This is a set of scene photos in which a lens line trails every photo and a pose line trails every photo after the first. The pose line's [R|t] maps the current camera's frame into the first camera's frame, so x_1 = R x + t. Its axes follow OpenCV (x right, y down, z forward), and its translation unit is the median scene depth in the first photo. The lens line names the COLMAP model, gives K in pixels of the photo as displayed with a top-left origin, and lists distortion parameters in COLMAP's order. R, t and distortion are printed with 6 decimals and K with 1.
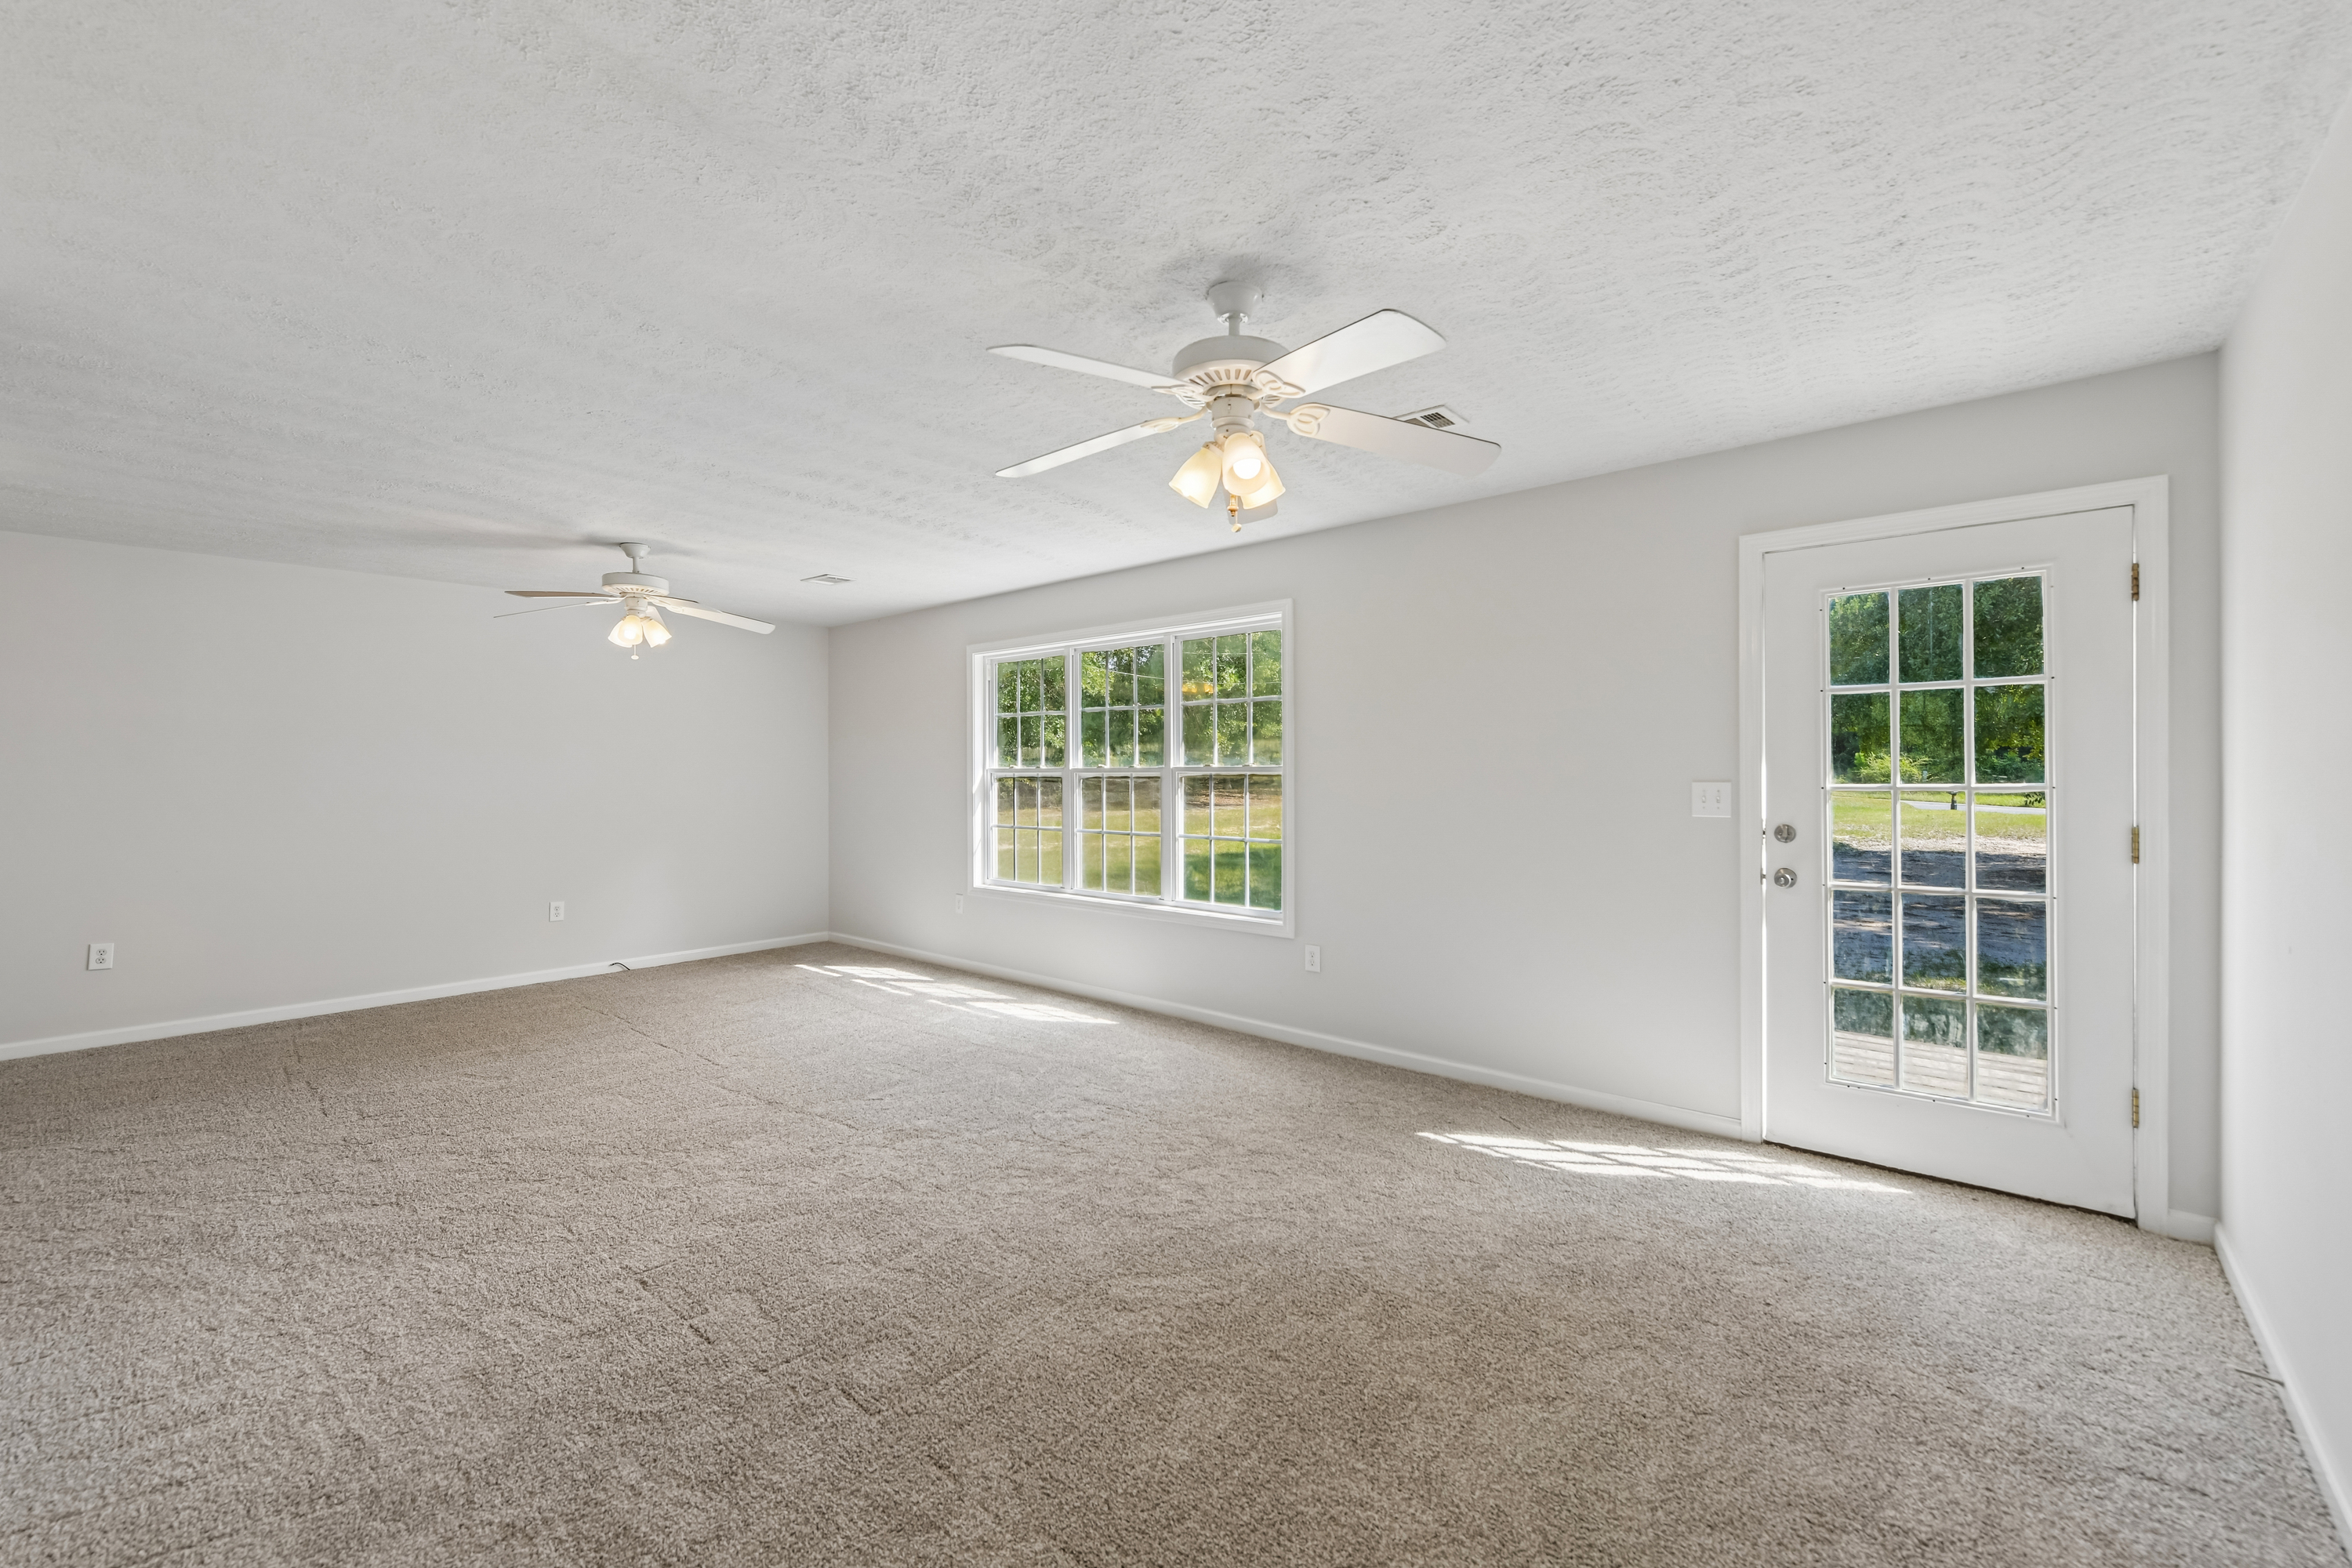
lens RADIAL K [[952.2, 0, 1172.5], [0, 952.2, 766.8], [0, 0, 1]] dist [-0.001972, -0.000015]
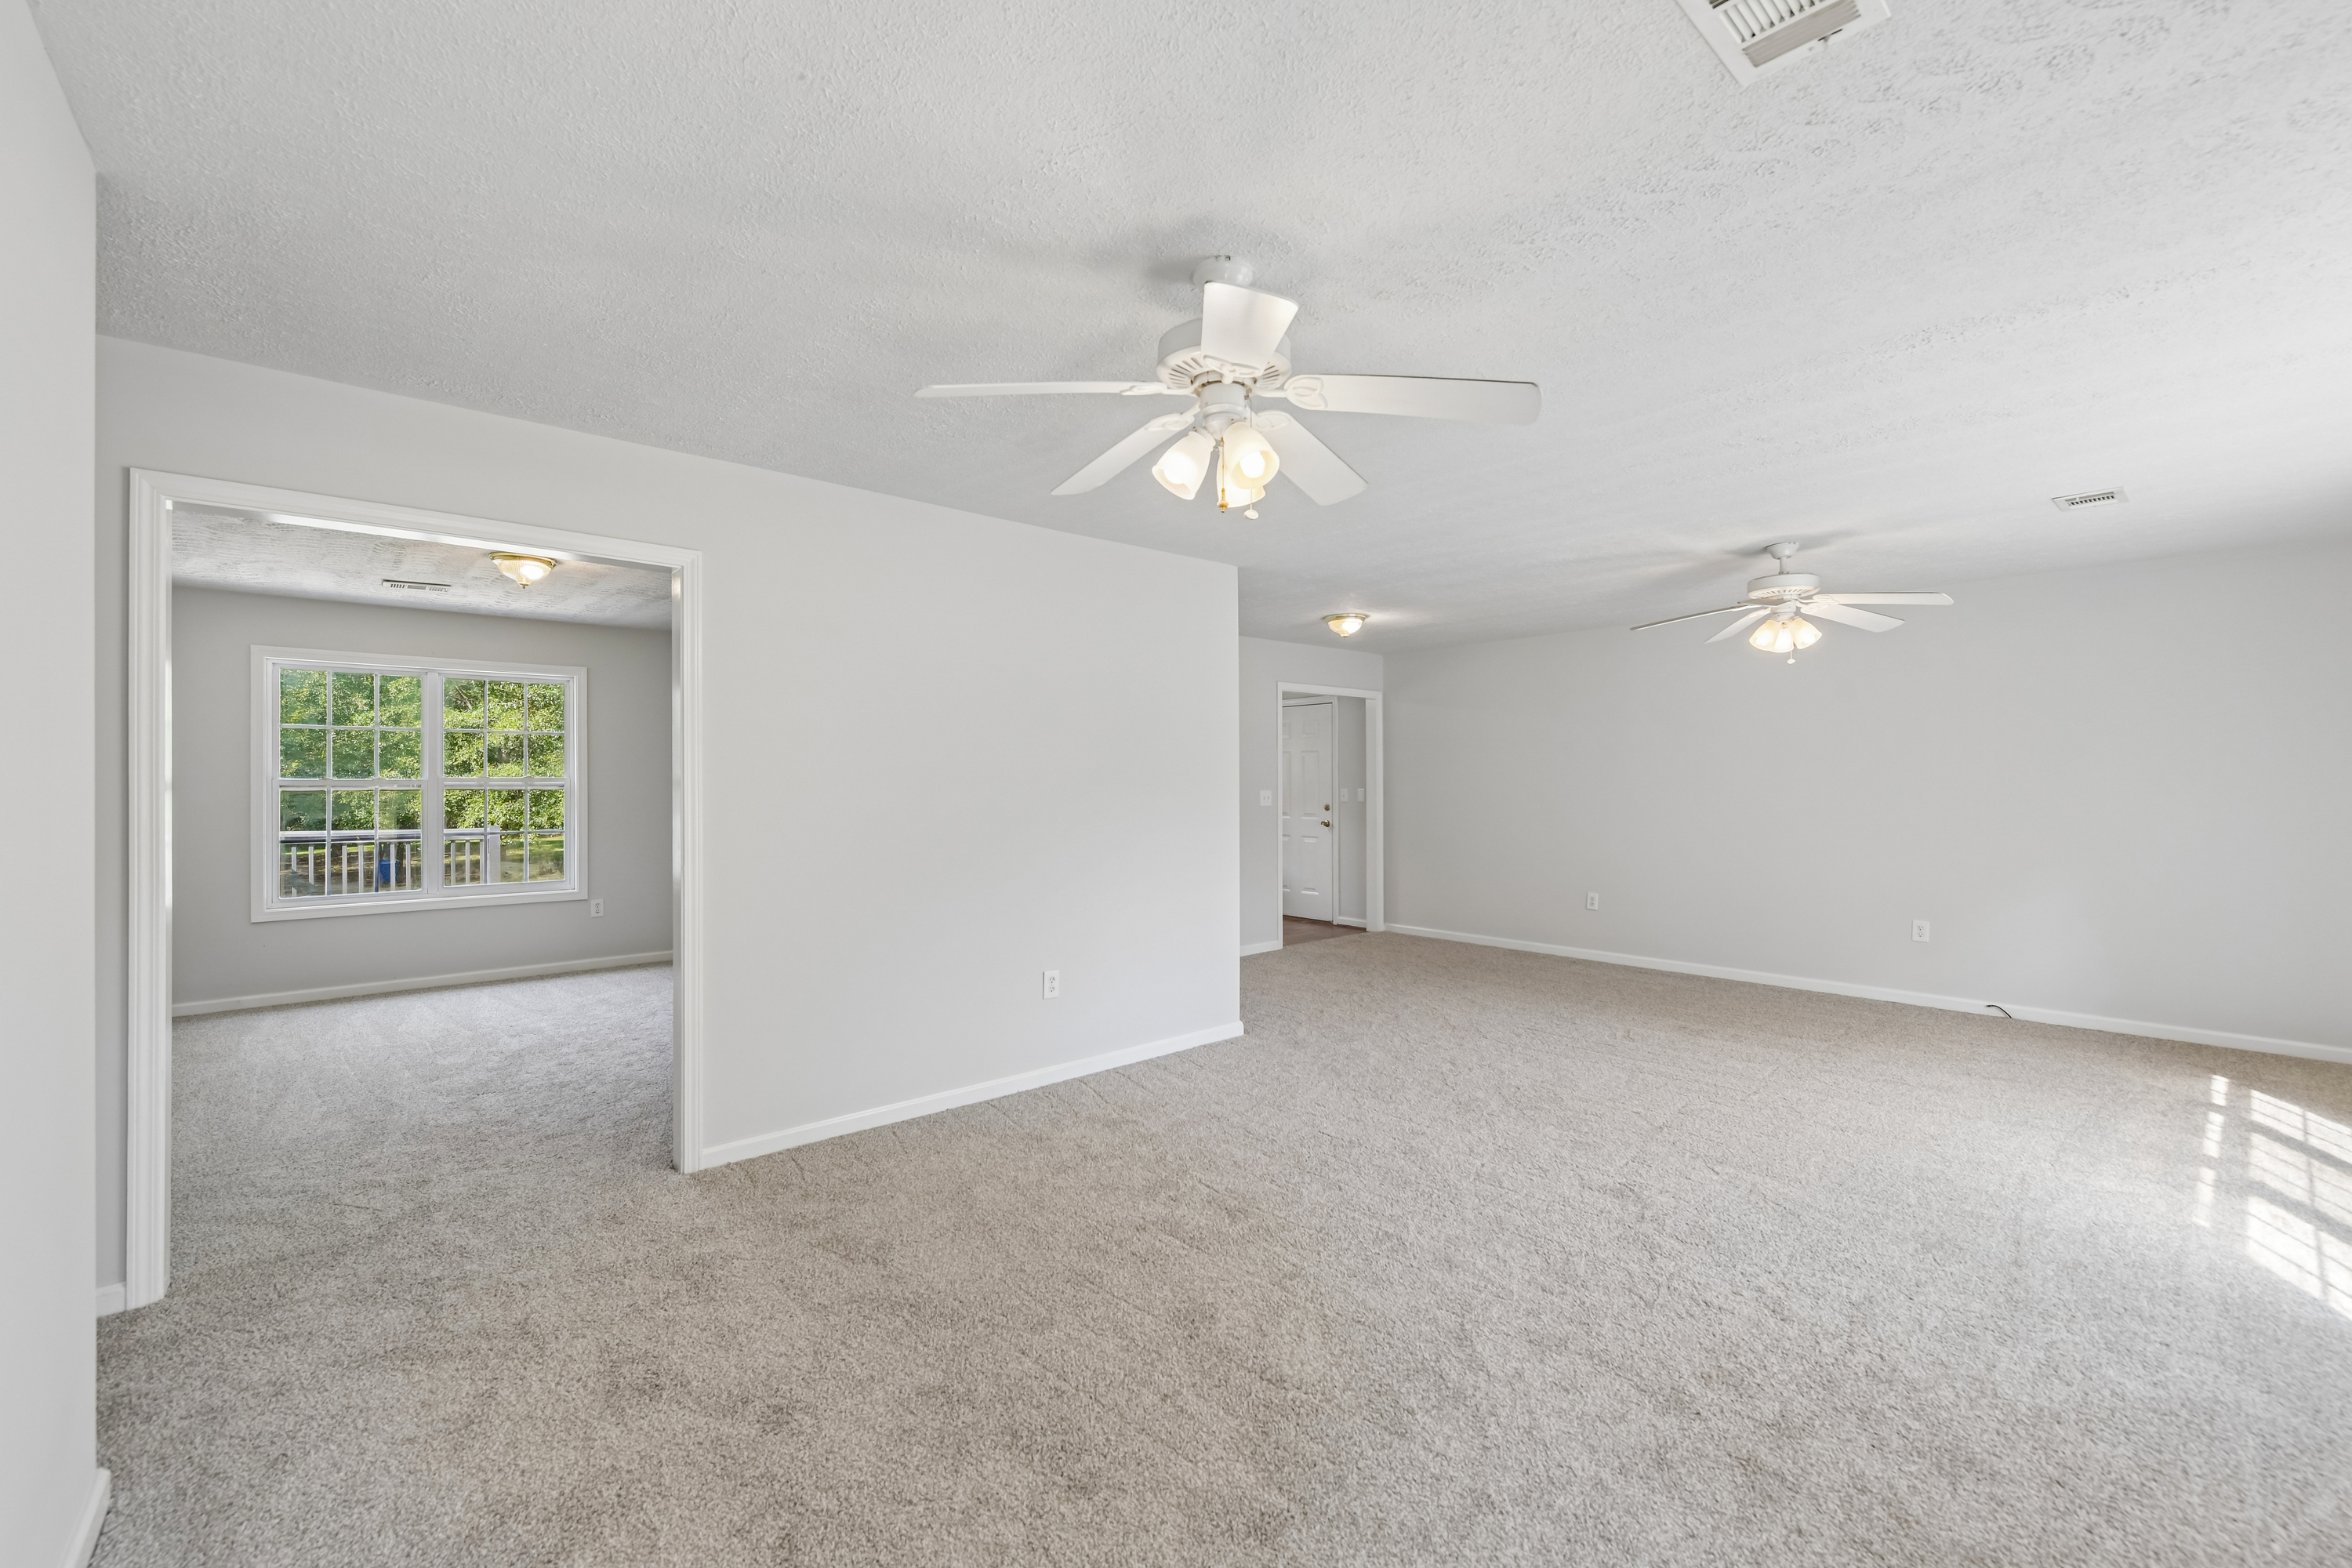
lens RADIAL K [[961.4, 0, 1176.0], [0, 961.4, 784.0], [0, 0, 1]] dist [0.001803, 0.000194]
pose [[-0.121854, 0.005897, -0.992531, 0.616271], [0.006976, 0.999963, 0.005085, -0.001518], [0.992524, -0.006304, -0.121890, 0.658920]]
